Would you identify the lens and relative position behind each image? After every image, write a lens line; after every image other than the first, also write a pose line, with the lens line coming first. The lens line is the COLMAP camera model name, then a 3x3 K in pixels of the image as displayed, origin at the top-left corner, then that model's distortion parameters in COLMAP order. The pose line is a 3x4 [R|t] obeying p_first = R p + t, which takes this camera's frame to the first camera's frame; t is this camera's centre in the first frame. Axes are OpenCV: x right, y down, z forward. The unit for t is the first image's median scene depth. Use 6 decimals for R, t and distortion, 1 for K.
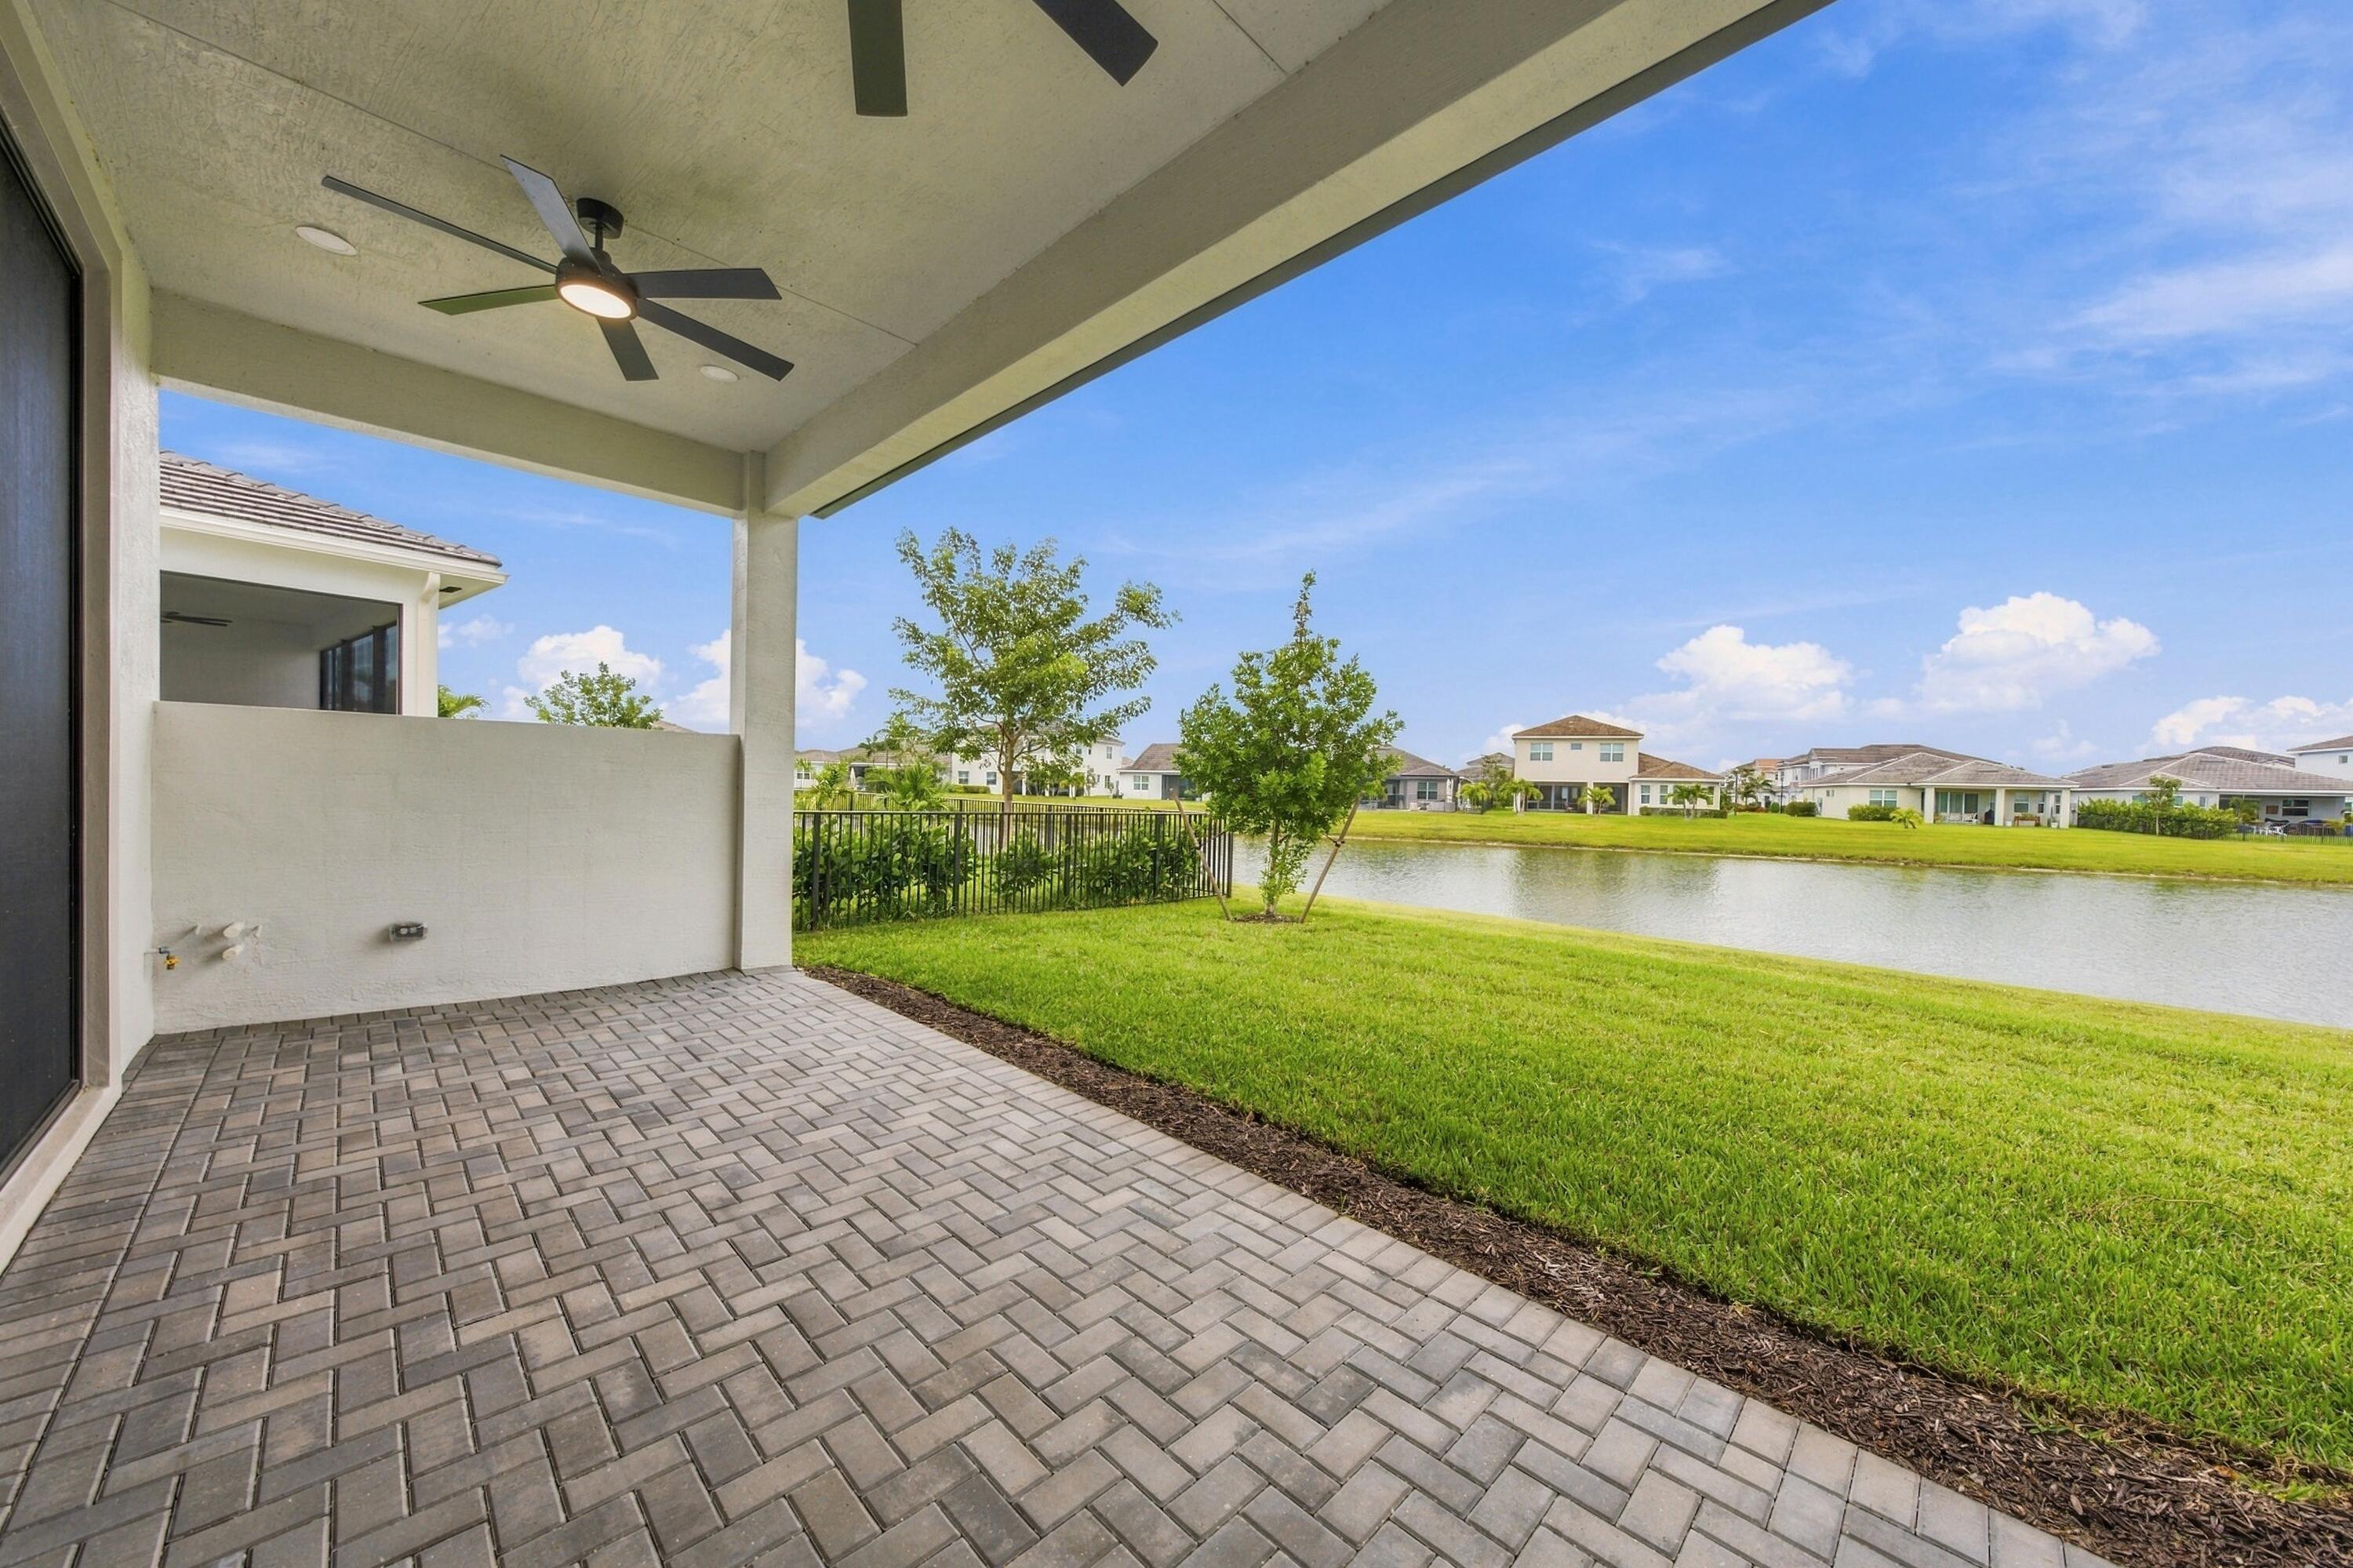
lens RADIAL K [[811.7, 0, 1172.2], [0, 811.7, 800.5], [0, 0, 1]] dist [-0.000626, 0.000291]
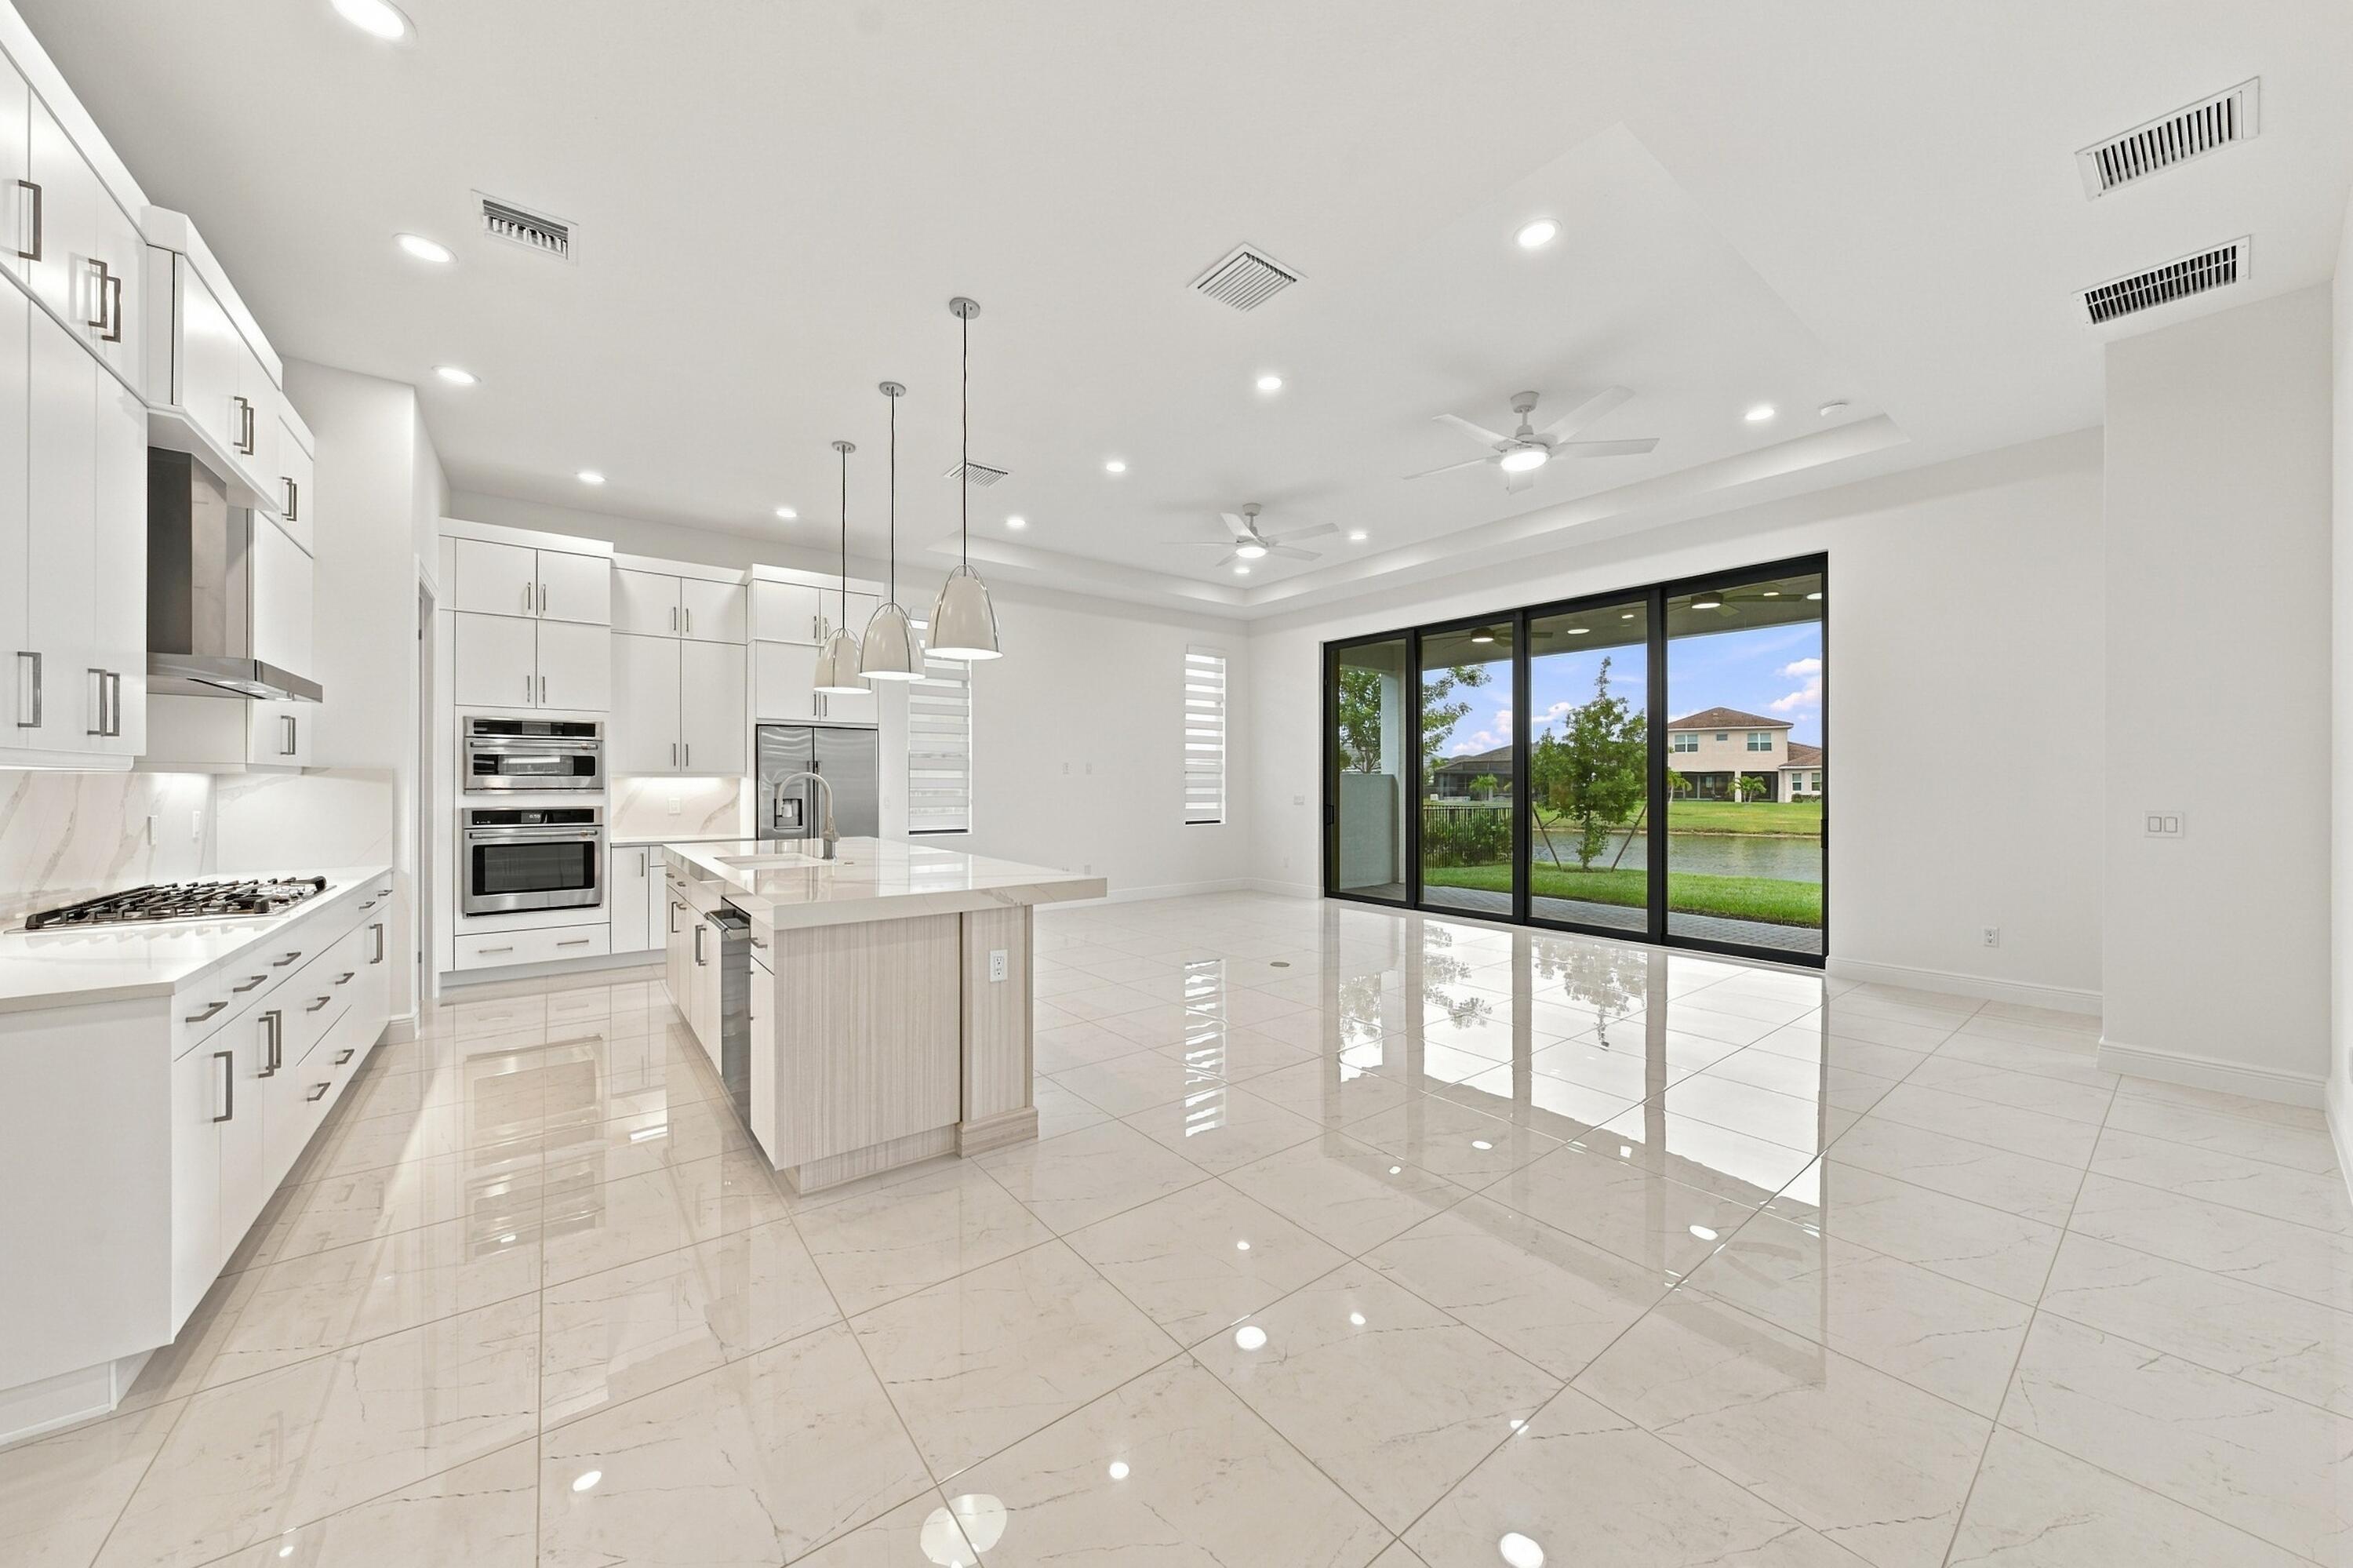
lens RADIAL K [[811.7, 0, 1174.1], [0, 811.7, 777.6], [0, 0, 1]] dist [-0.000626, 0.000291]
pose [[0.992924, -0.023952, -0.116314, -0.078398], [0.021009, 0.999429, -0.026464, -0.002557], [0.116882, 0.023834, 0.992860, -0.109433]]
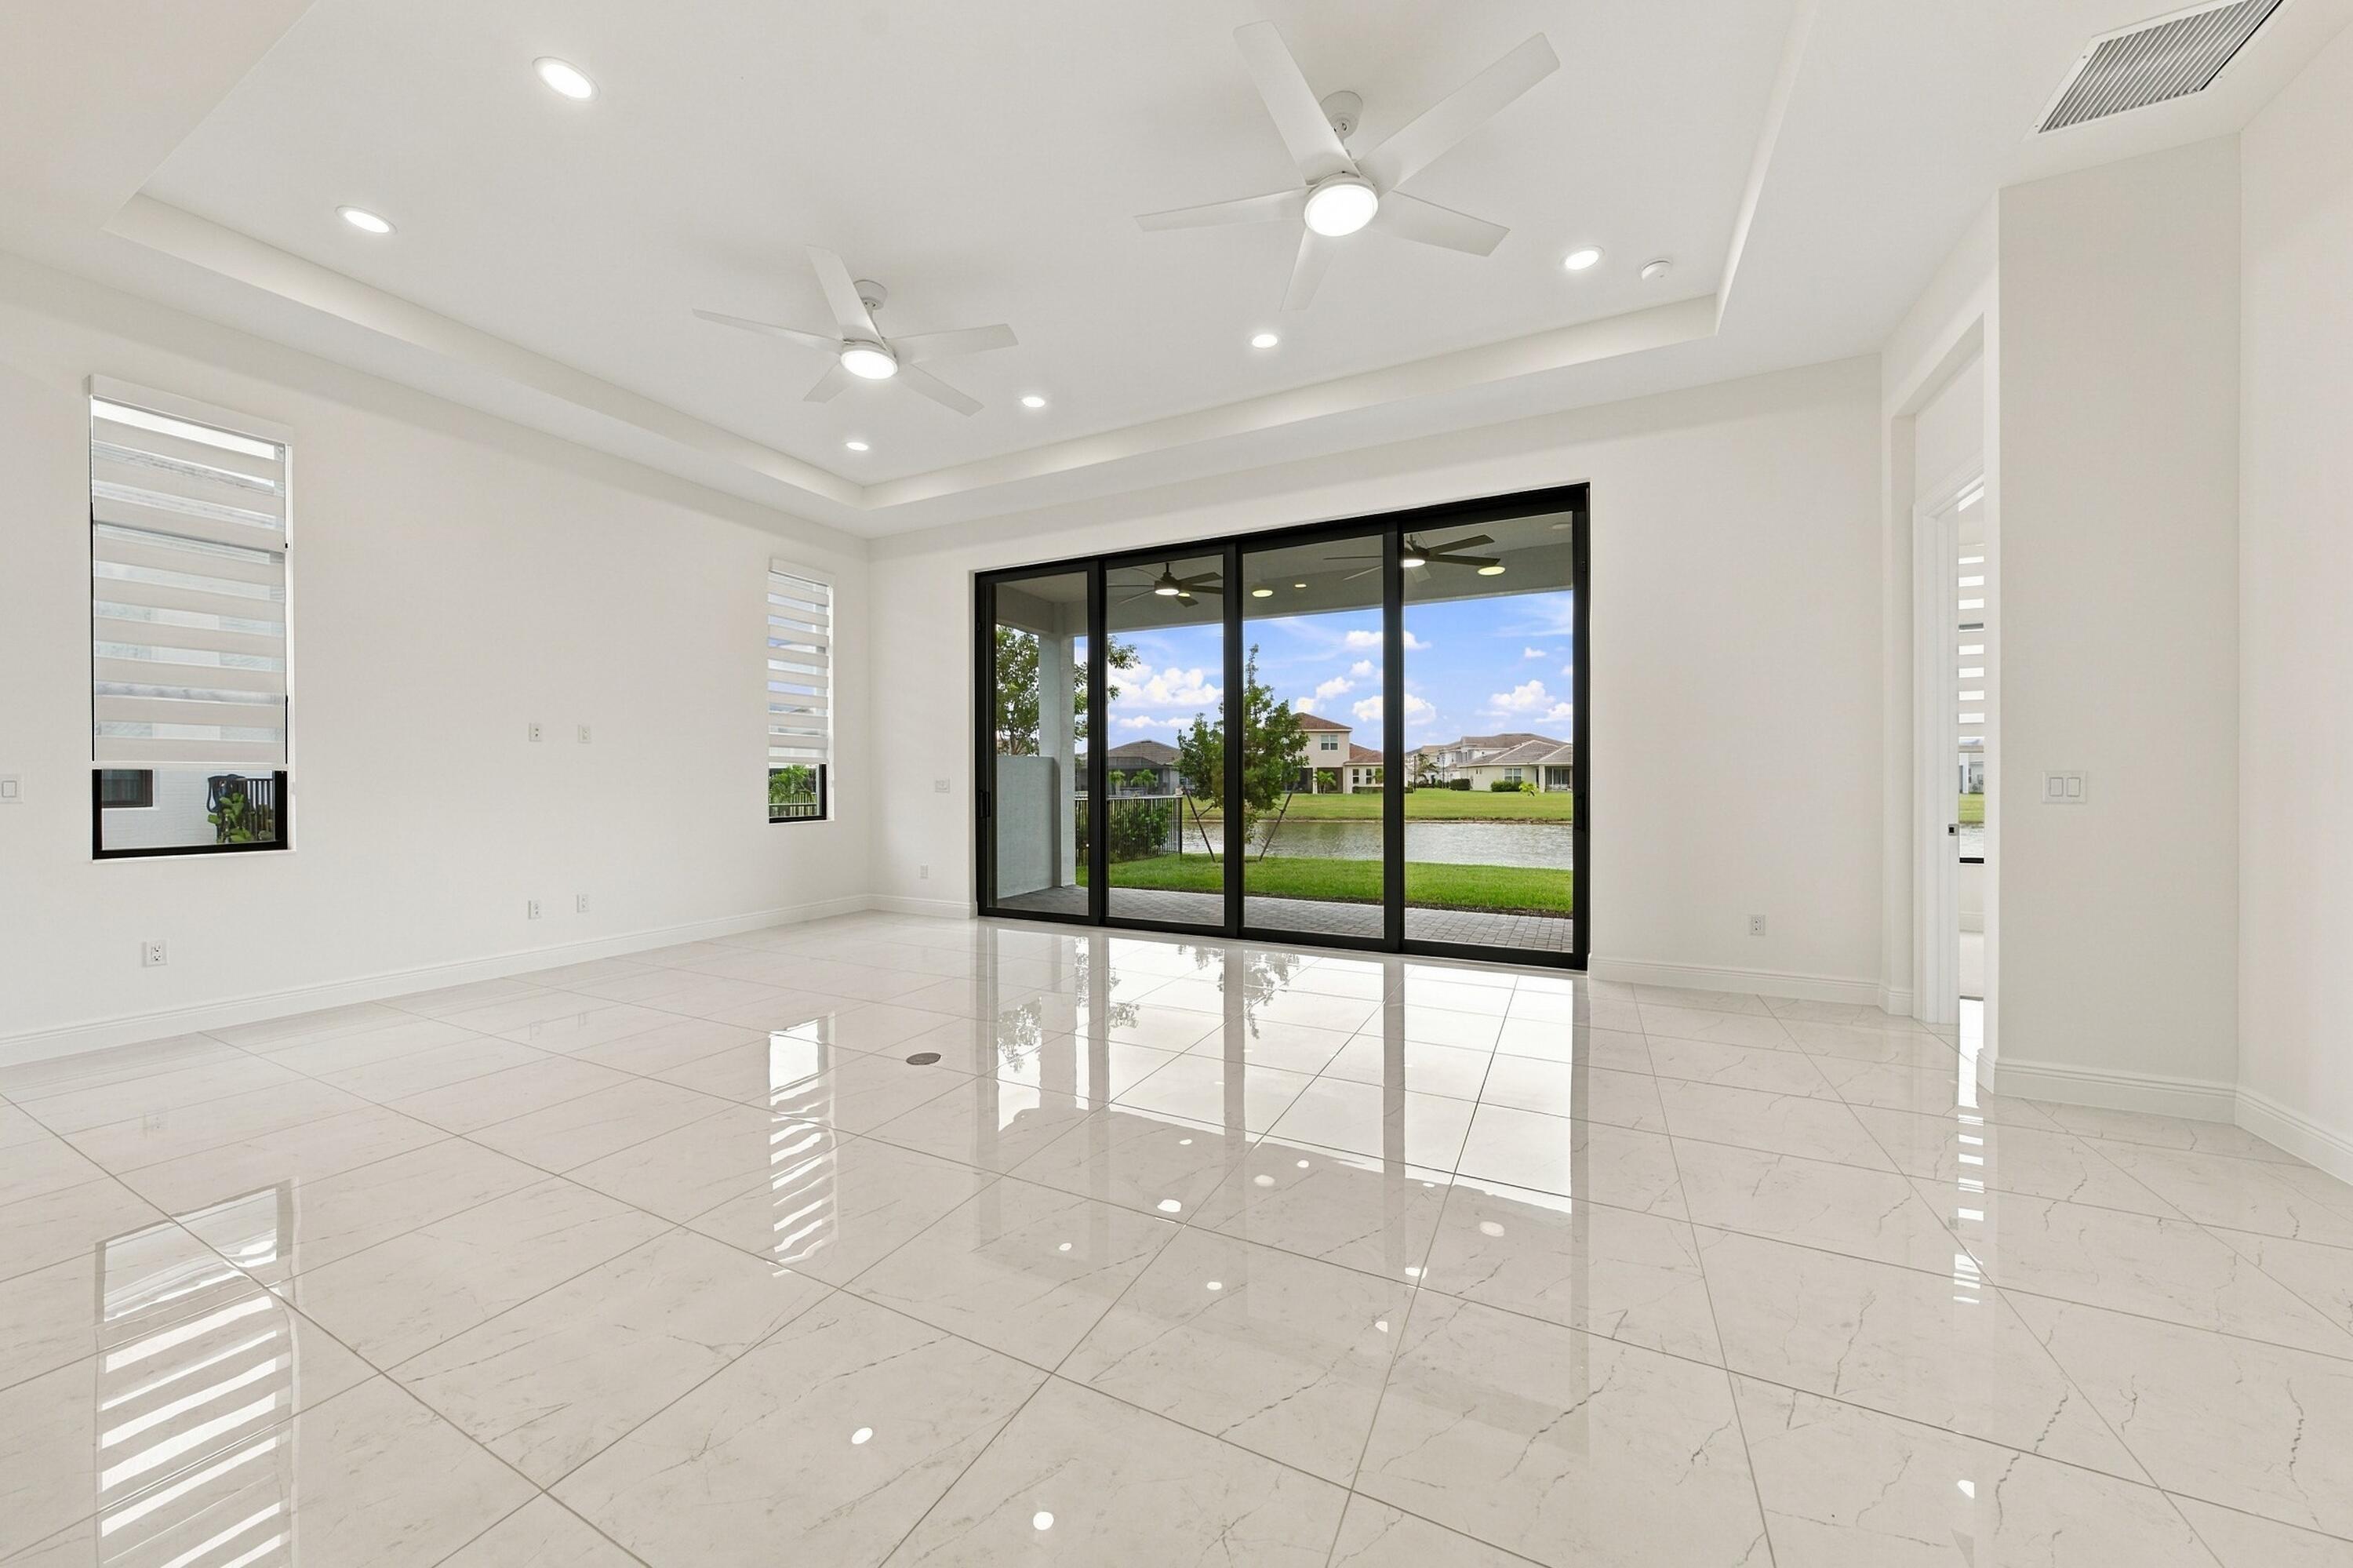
lens RADIAL K [[811.7, 0, 1175.8], [0, 811.7, 779.1], [0, 0, 1]] dist [-0.000626, 0.000291]
pose [[0.943660, -0.026178, 0.329880, -0.079220], [0.030800, 0.999487, -0.008792, -0.000846], [-0.329481, 0.018457, 0.943982, -0.070408]]
